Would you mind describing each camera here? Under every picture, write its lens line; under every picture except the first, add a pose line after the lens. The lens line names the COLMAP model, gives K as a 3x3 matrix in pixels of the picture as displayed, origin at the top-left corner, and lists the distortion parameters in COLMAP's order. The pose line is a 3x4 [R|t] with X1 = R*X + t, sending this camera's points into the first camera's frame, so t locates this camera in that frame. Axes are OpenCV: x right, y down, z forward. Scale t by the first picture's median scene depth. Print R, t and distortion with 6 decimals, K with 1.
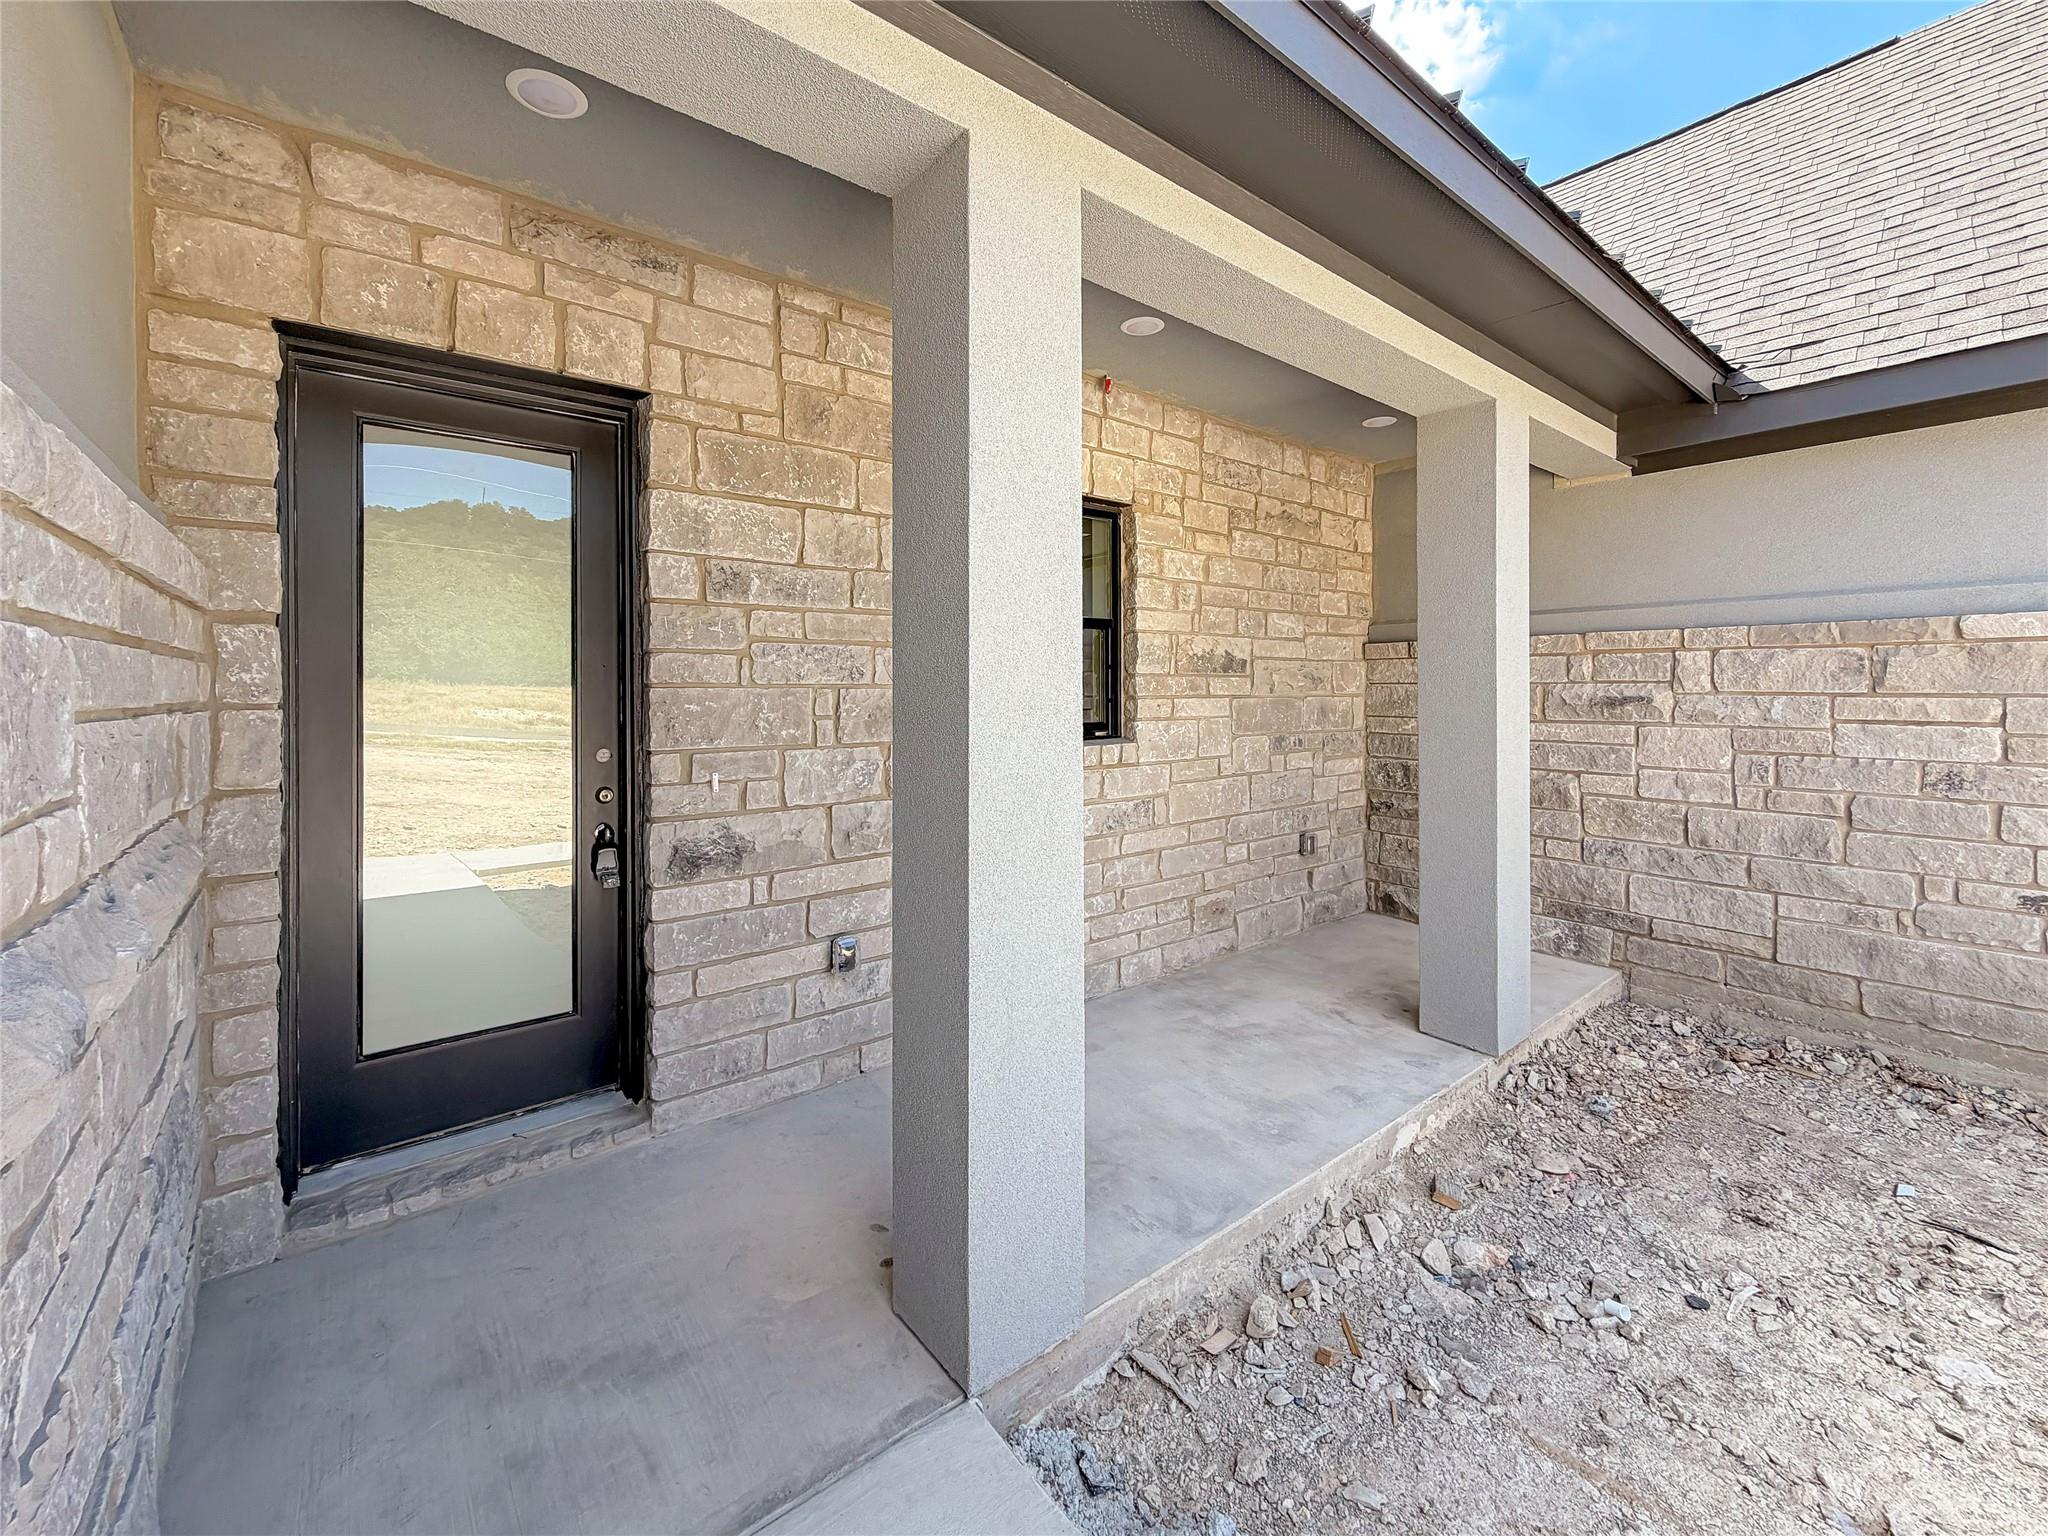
lens RADIAL K [[850.5, 0, 1022.9], [0, 850.5, 687.5], [0, 0, 1]] dist [-0.000225, -0.000107]
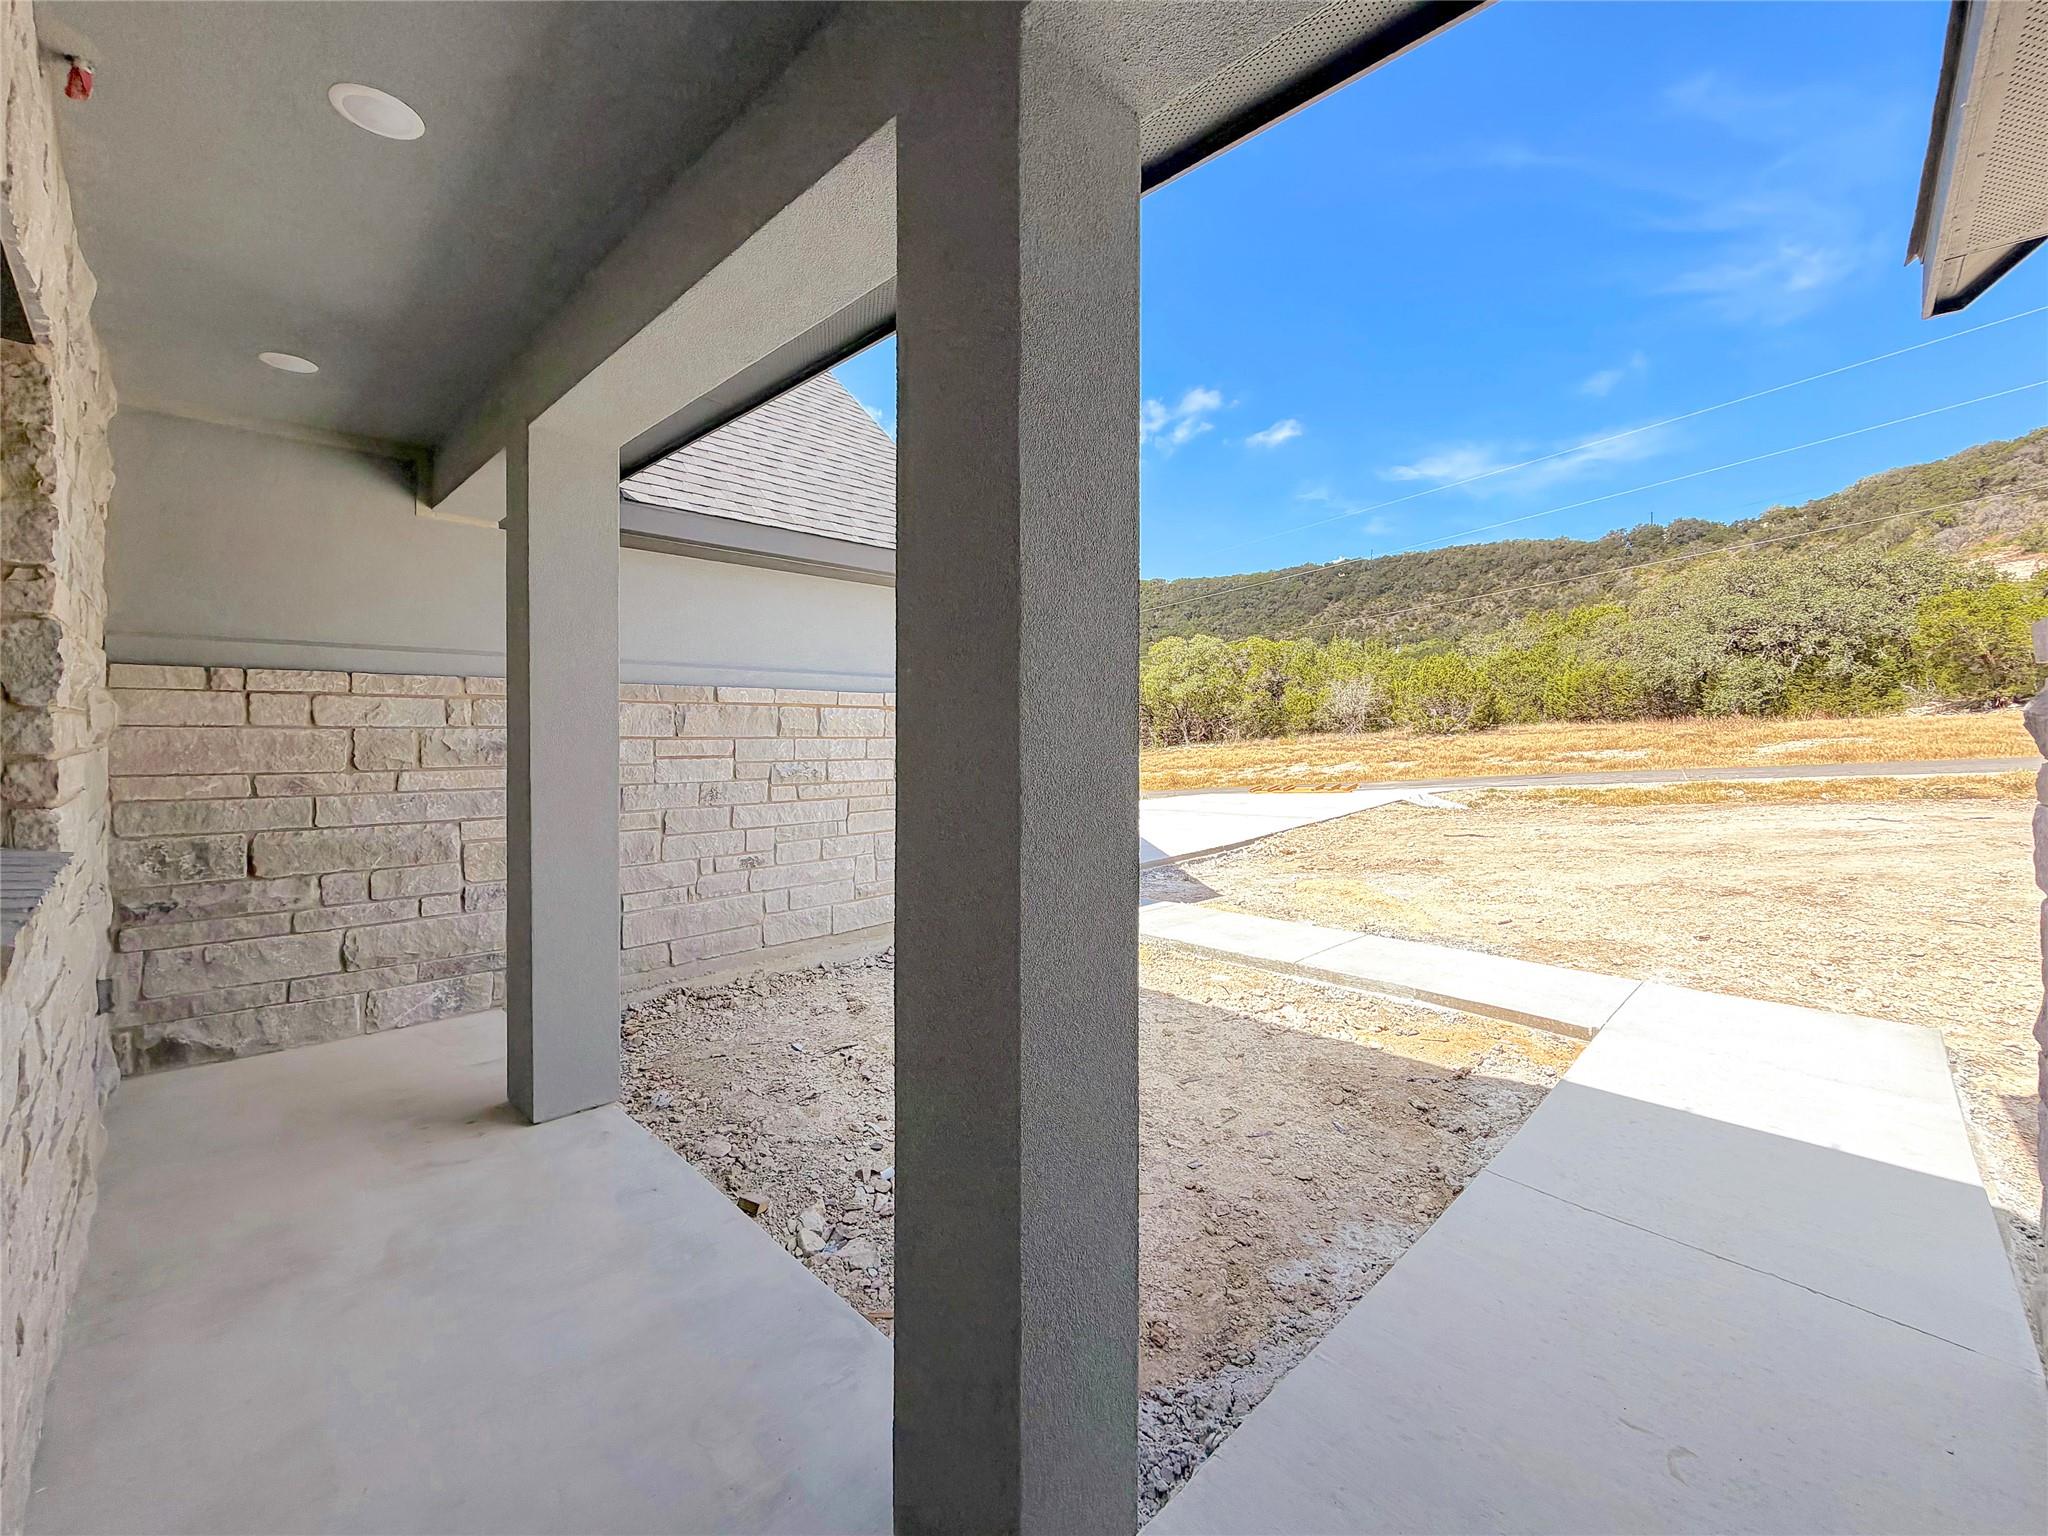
lens RADIAL K [[825.8, 0, 1027.2], [0, 825.8, 735.2], [0, 0, 1]] dist [-0.000081, -0.000038]
pose [[-0.116797, -0.005376, 0.993141, -0.414137], [-0.004986, 0.999976, 0.004826, -0.005738], [-0.993143, -0.004388, -0.116821, 0.554948]]
